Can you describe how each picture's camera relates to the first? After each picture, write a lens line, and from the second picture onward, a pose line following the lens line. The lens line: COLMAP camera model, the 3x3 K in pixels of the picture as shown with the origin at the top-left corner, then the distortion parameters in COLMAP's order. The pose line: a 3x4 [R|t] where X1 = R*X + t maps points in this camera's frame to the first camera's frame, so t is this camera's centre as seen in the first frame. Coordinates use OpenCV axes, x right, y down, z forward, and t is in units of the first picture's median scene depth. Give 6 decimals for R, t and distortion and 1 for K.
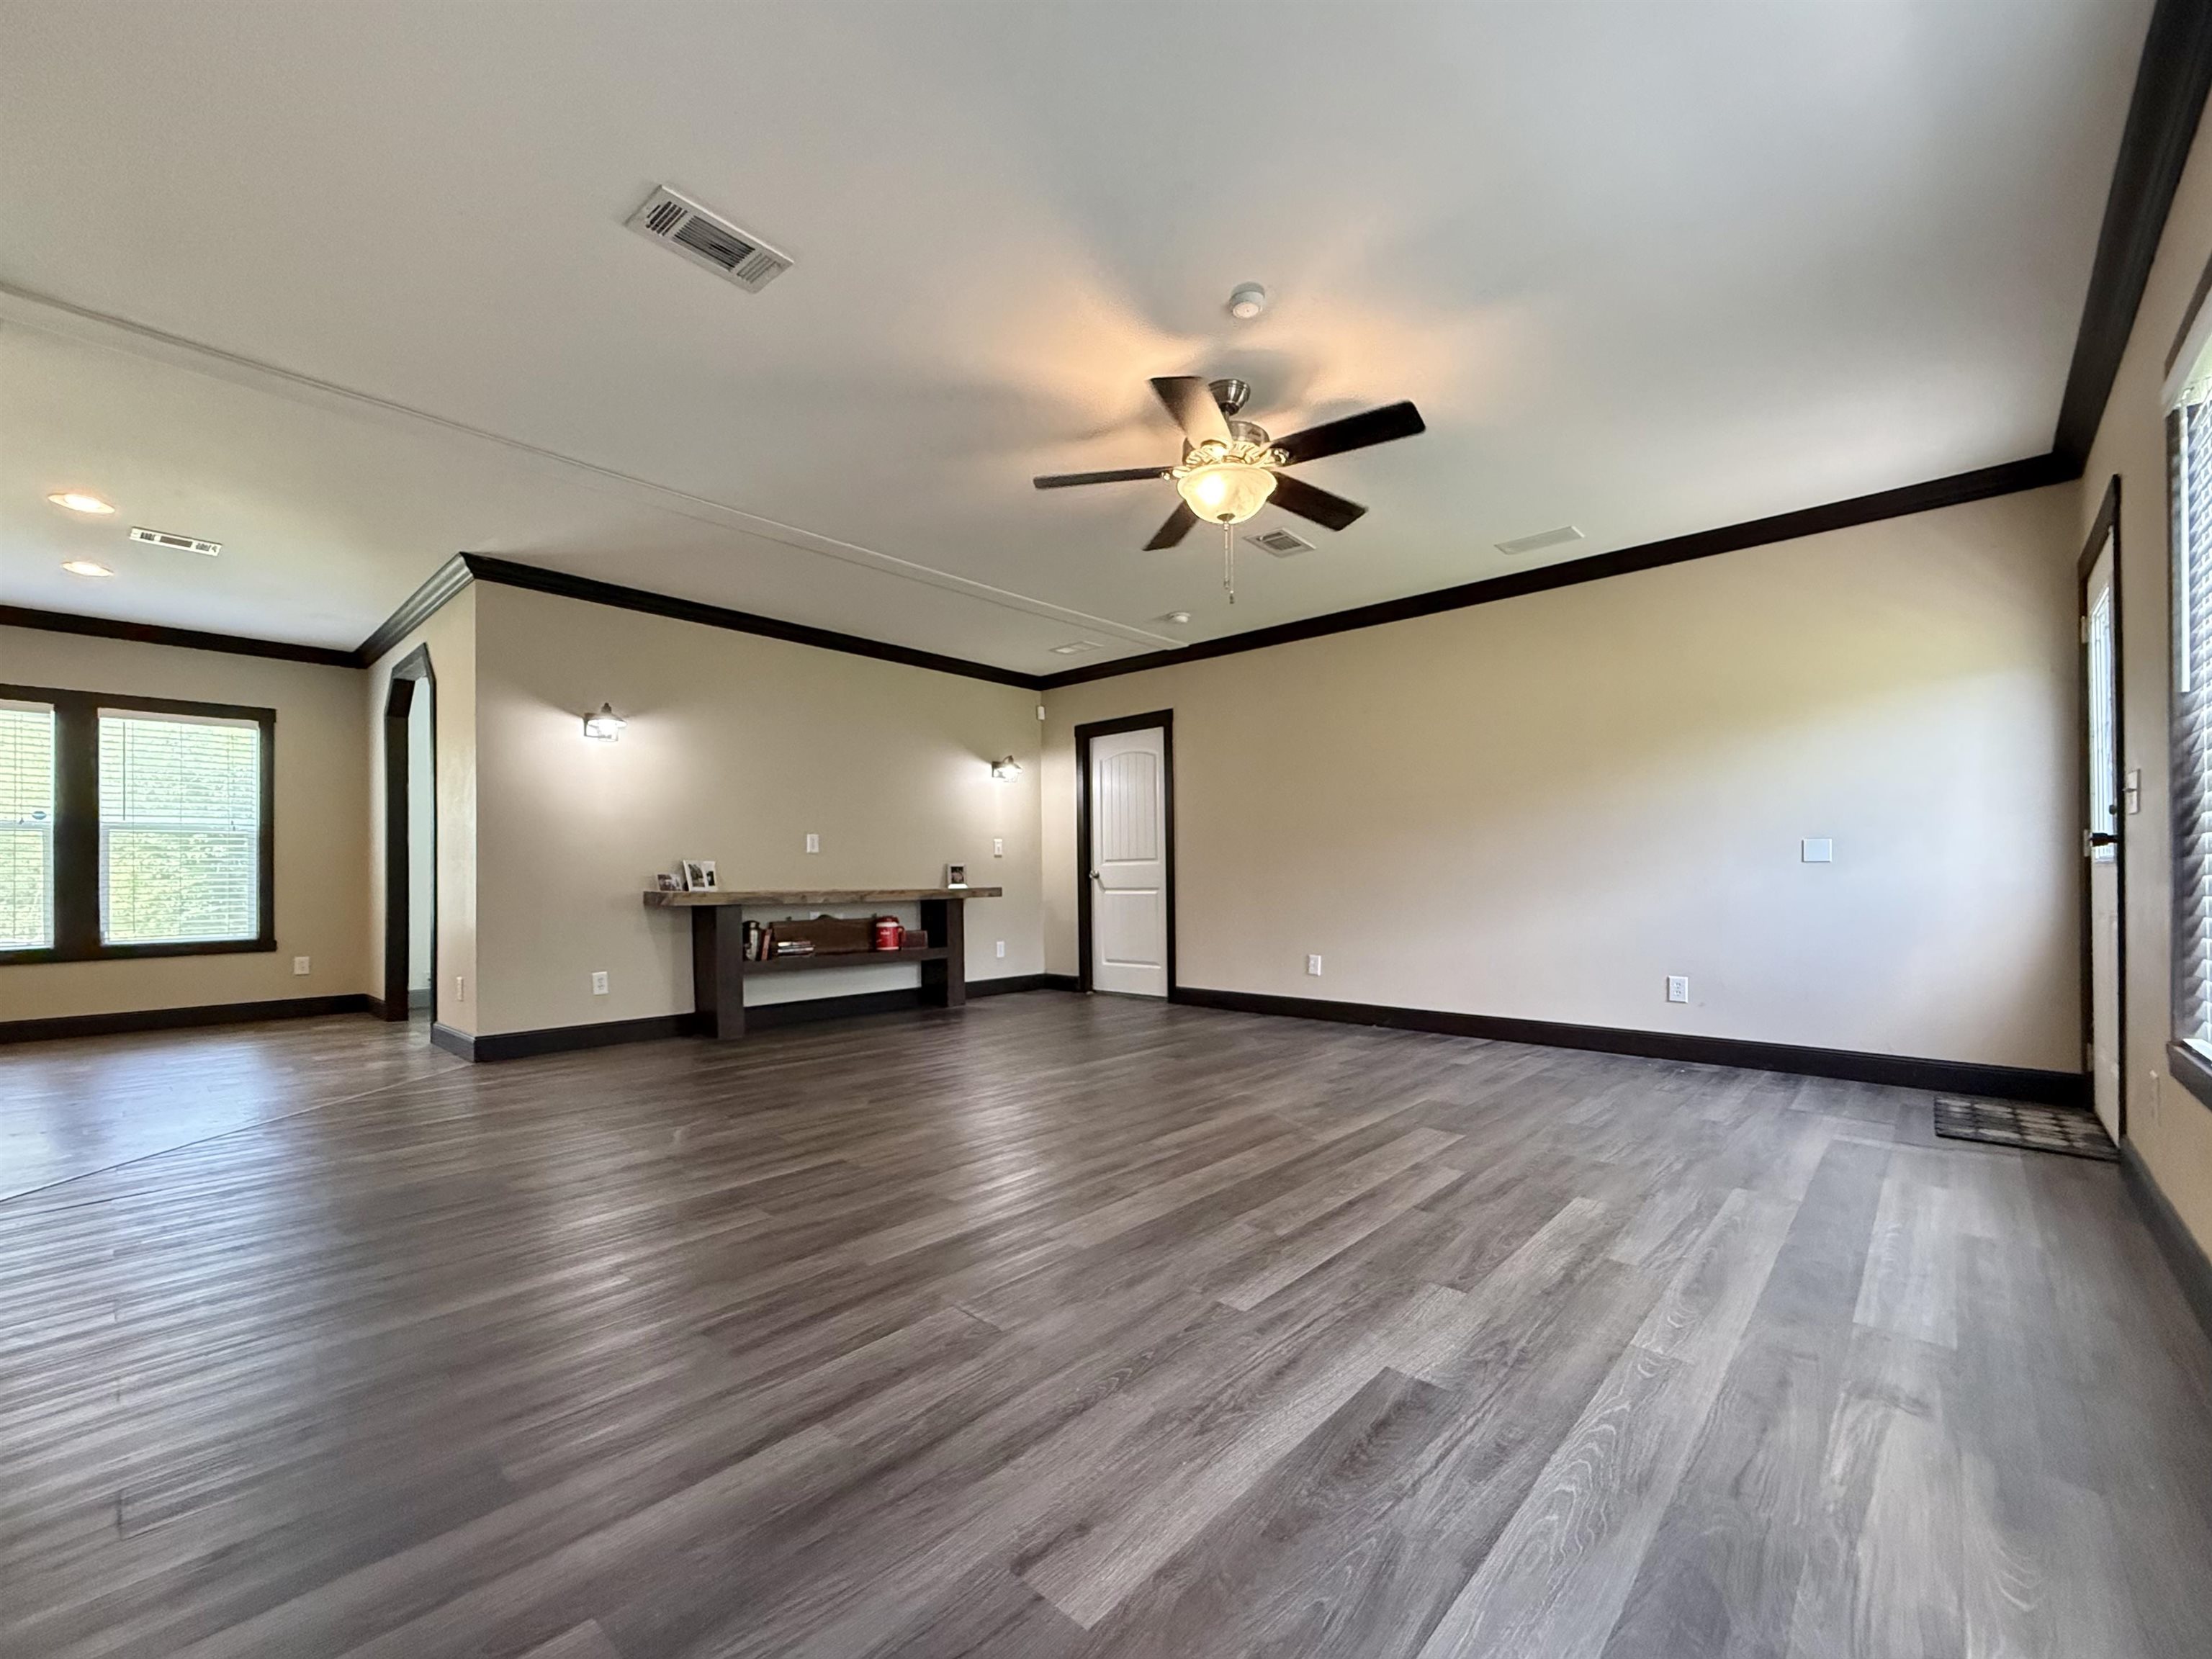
lens RADIAL K [[915.9, 0, 1110.2], [0, 915.9, 870.4], [0, 0, 1]] dist [-0.000612, -0.000034]
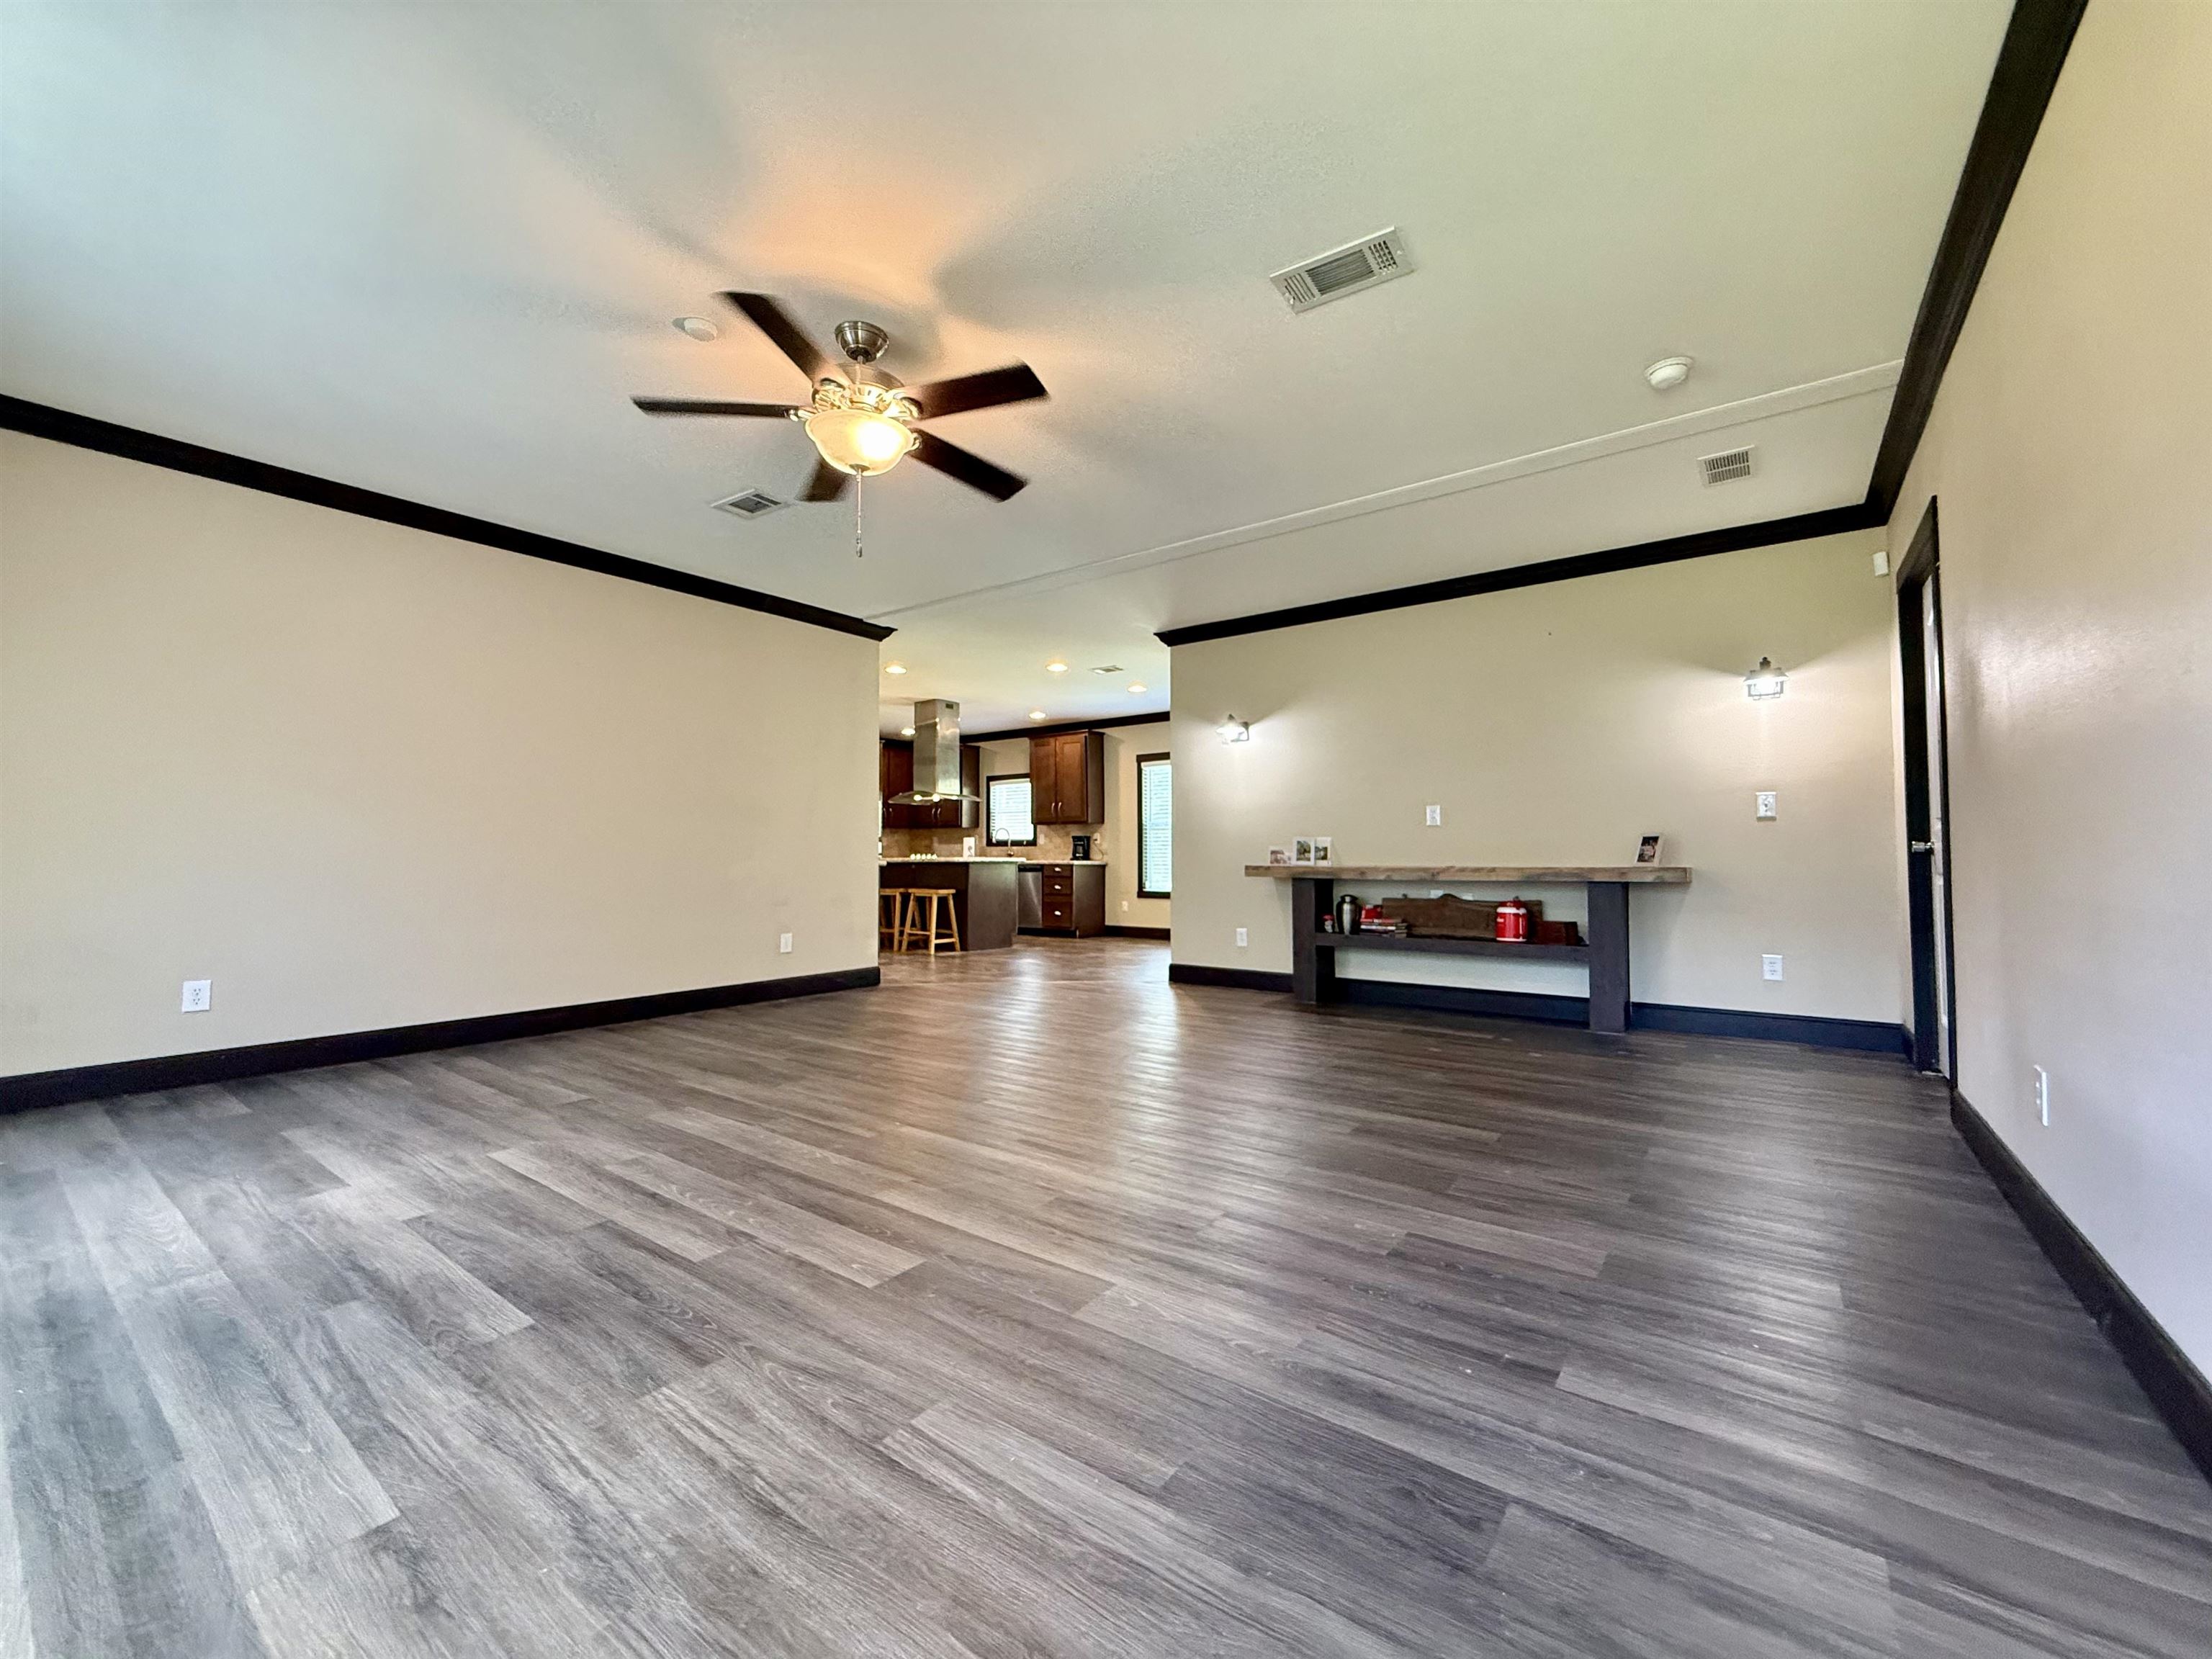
lens RADIAL K [[878.1, 0, 1106.0], [0, 878.1, 829.5], [0, 0, 1]] dist [-0.000720, 0.000054]
pose [[0.106243, -0.024776, -0.994032, 1.051503], [0.007707, 0.999680, -0.024093, 0.006328], [0.994310, -0.005102, 0.106400, 1.171009]]
